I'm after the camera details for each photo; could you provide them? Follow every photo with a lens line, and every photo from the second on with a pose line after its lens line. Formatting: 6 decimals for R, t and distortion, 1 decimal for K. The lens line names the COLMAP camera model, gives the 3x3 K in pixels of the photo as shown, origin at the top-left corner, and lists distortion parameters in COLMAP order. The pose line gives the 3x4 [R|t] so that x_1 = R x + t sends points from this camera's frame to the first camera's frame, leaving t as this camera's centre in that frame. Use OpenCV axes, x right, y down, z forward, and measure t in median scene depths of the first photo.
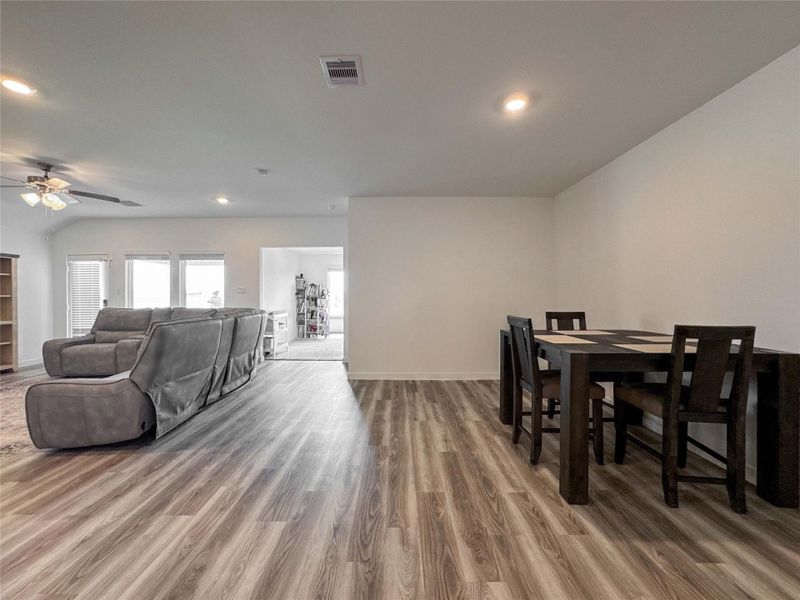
lens RADIAL K [[327.7, 0, 391.9], [0, 327.7, 294.6], [0, 0, 1]] dist [-0.025153, 0.010833]
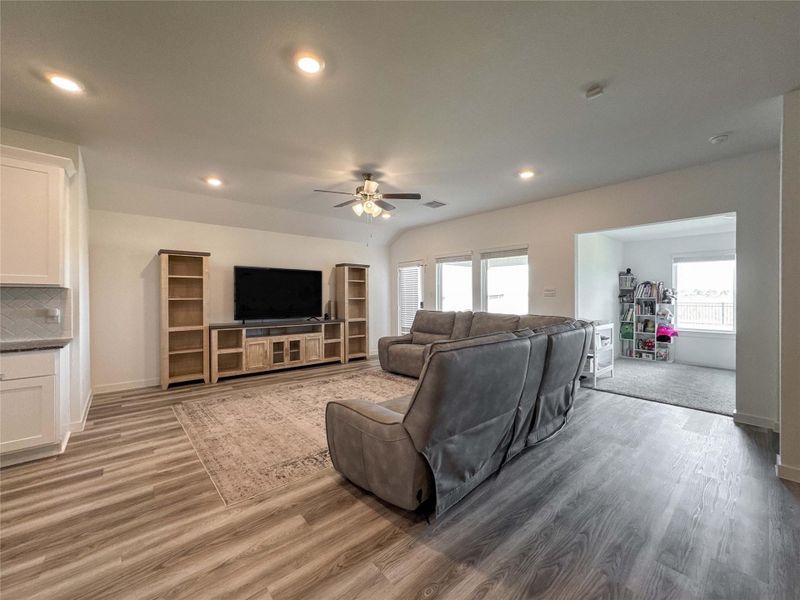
lens RADIAL K [[327.7, 0, 402.3], [0, 327.7, 299.7], [0, 0, 1]] dist [-0.025153, 0.010833]
pose [[0.673988, 0.009065, -0.738687, -0.142442], [0.000378, 0.999920, 0.012615, -0.006238], [0.738743, -0.008782, 0.673931, 0.250736]]
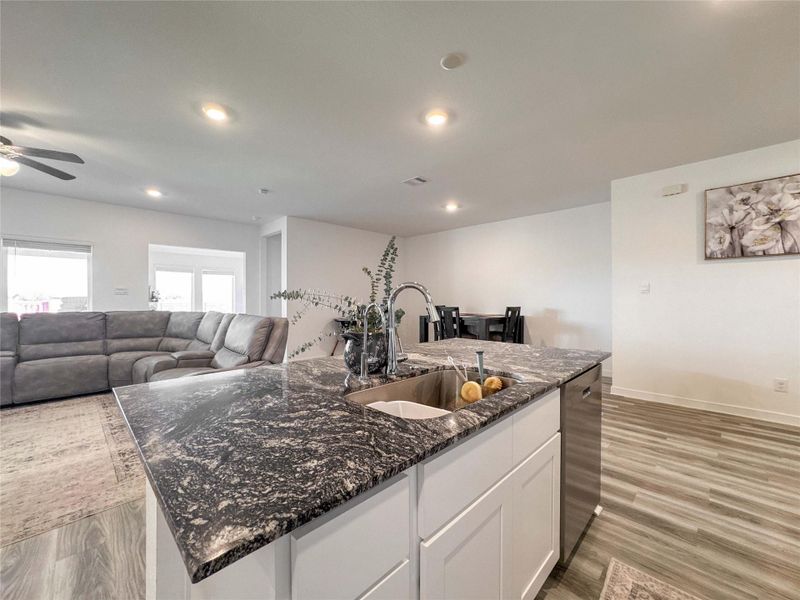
lens RADIAL K [[327.7, 0, 397.6], [0, 327.7, 296.8], [0, 0, 1]] dist [-0.025153, 0.010833]
pose [[0.695511, 0.006486, 0.718487, -0.655080], [-0.001398, 0.999970, -0.007674, 0.008641], [-0.718515, 0.004333, 0.695498, -0.121358]]
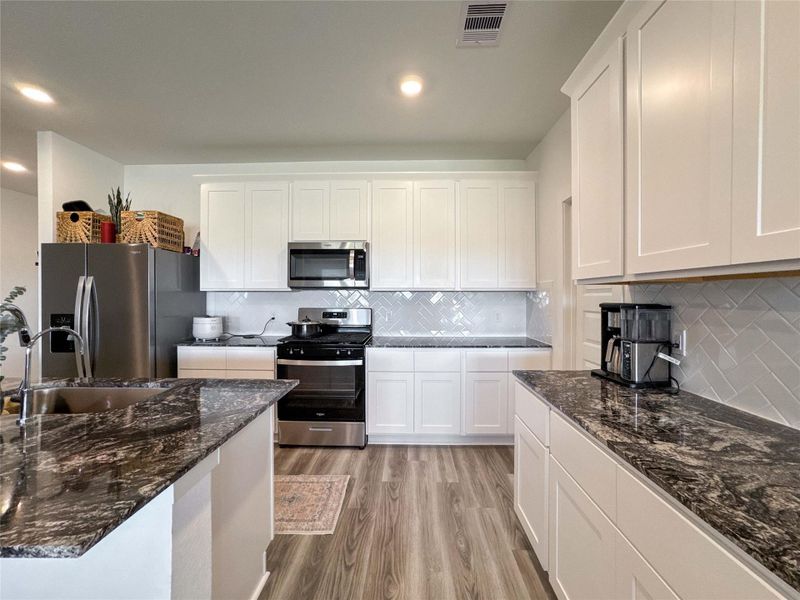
lens RADIAL K [[327.7, 0, 400.7], [0, 327.7, 297.2], [0, 0, 1]] dist [-0.025153, 0.010833]
pose [[-0.999855, 0.006440, 0.015736, -0.735853], [0.006511, 0.999969, 0.004472, -0.008874], [-0.015706, 0.004574, -0.999866, 0.279489]]
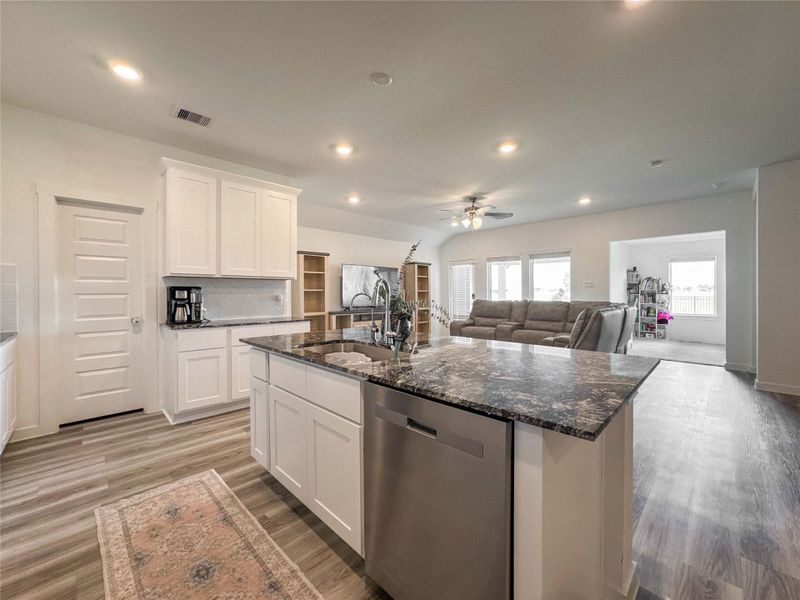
lens RADIAL K [[327.7, 0, 405.3], [0, 327.7, 296.4], [0, 0, 1]] dist [-0.025153, 0.010833]
pose [[0.723318, 0.005443, -0.690494, -0.194258], [0.003007, 0.999935, 0.011033, 0.012437], [0.690509, -0.010057, 0.723254, -0.182110]]
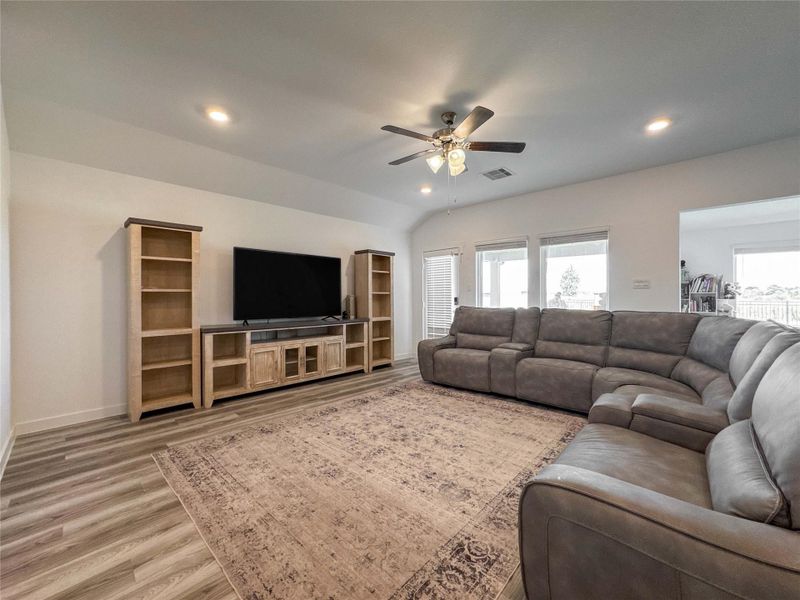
lens RADIAL K [[327.7, 0, 405.4], [0, 327.7, 297.0], [0, 0, 1]] dist [-0.025153, 0.010833]
pose [[0.742560, 0.004624, -0.669764, -0.438236], [-0.001483, 0.999985, 0.005260, 0.011661], [0.669778, -0.002912, 0.742555, 0.255699]]
